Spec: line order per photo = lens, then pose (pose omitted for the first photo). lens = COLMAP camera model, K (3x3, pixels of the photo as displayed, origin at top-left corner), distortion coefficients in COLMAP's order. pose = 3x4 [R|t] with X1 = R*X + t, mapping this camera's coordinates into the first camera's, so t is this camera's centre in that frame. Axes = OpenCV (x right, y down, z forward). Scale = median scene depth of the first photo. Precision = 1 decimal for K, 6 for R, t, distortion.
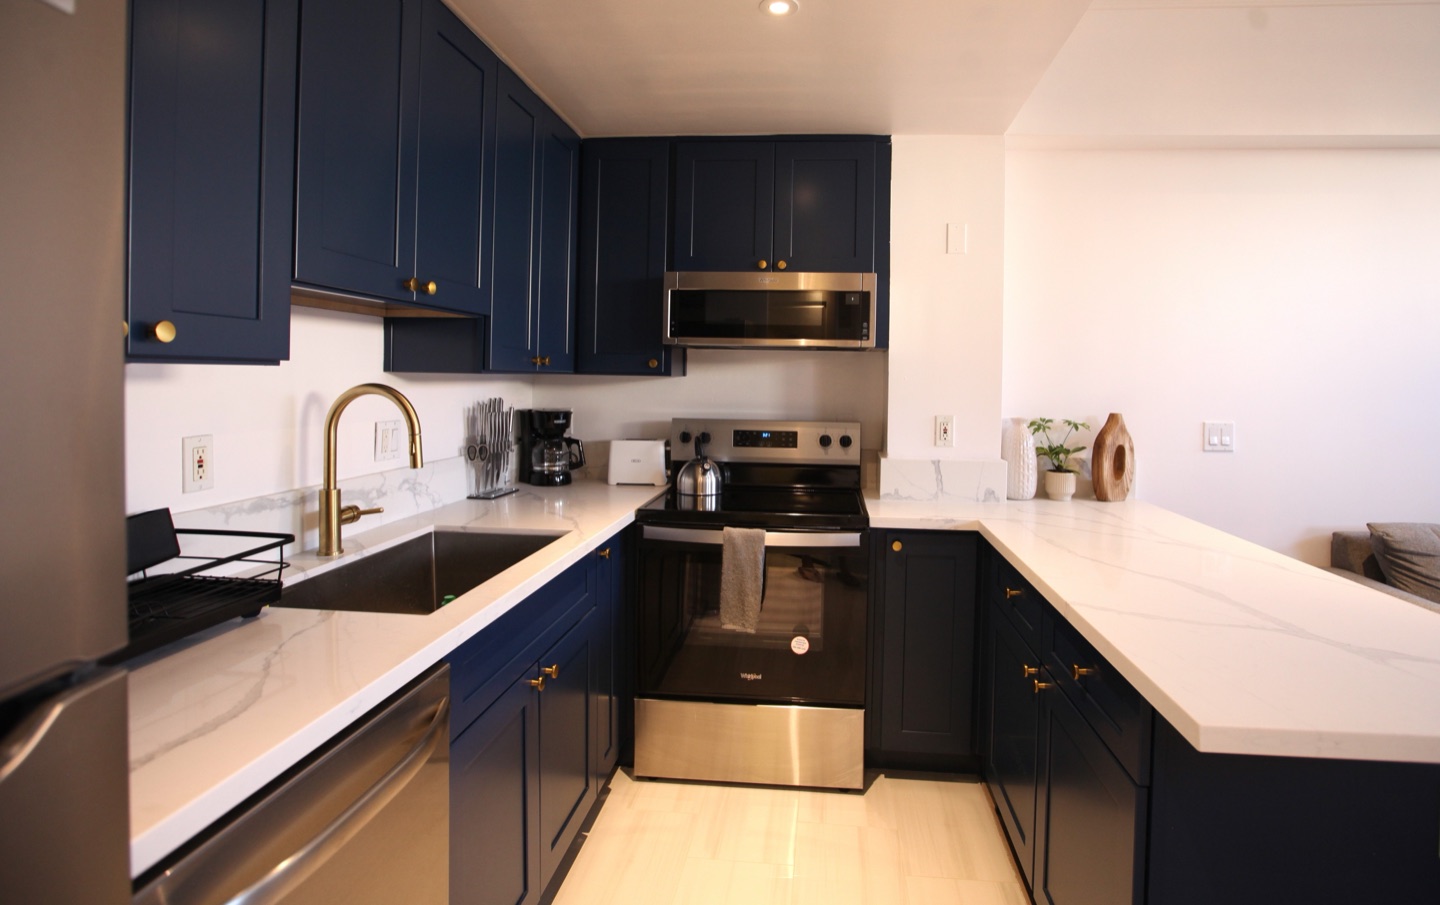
lens RADIAL K [[715.8, 0, 755.8], [0, 715.8, 386.1], [0, 0, 1]] dist [-0.059168, 0.005041]
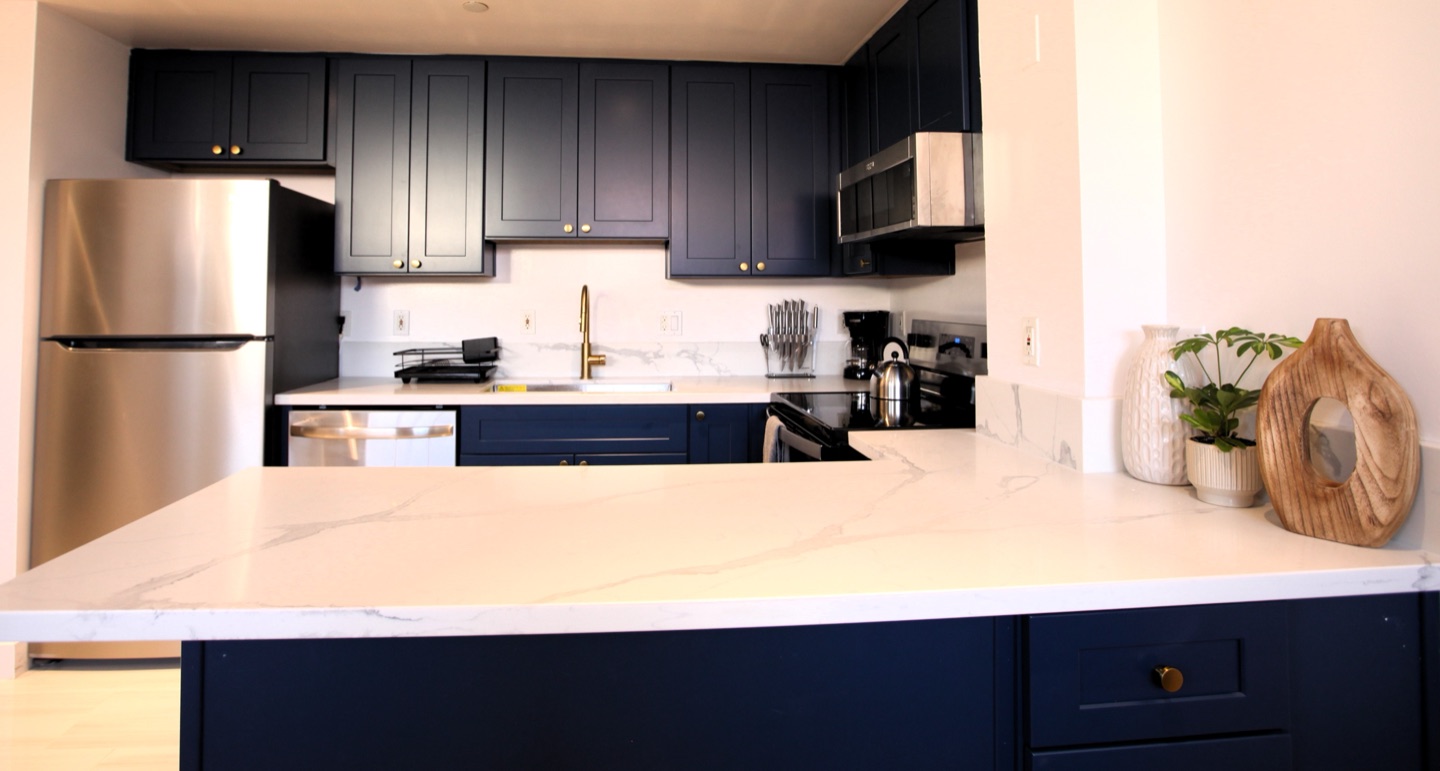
lens RADIAL K [[743.9, 0, 684.1], [0, 743.9, 264.2], [0, 0, 1]] dist [-0.035460, 0.004592]
pose [[0.181402, -0.057183, -0.981745, 0.881105], [-0.006139, 0.998223, -0.059278, 0.035770], [0.983390, 0.016780, 0.180728, 0.581246]]
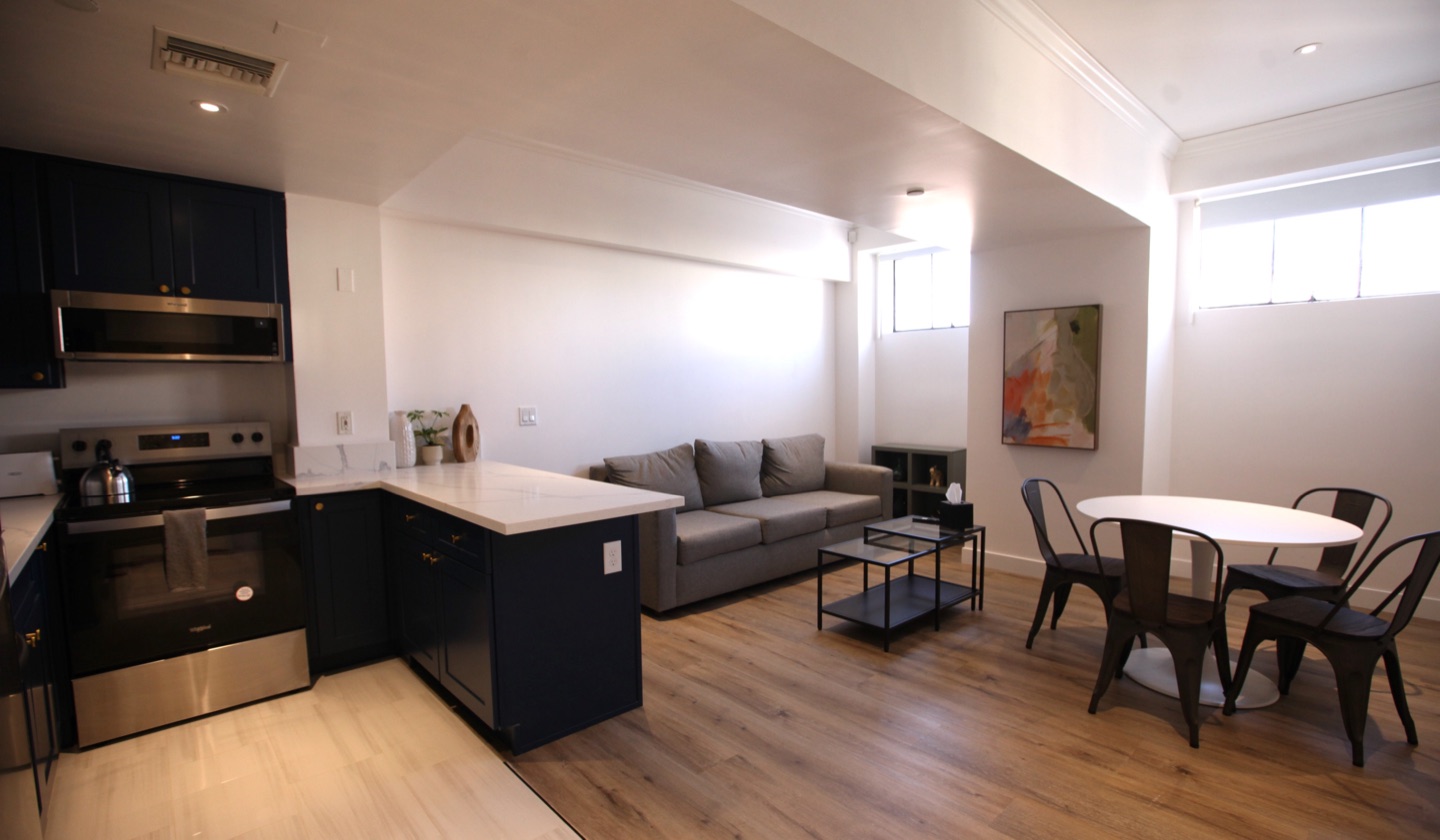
lens RADIAL K [[662.7, 0, 712.8], [0, 662.7, 441.5], [0, 0, 1]] dist [-0.028319, 0.007547]
pose [[0.677502, -0.085075, 0.730584, -0.182728], [0.027129, 0.995503, 0.090767, 0.003483], [-0.735021, -0.041675, 0.676763, -0.373845]]
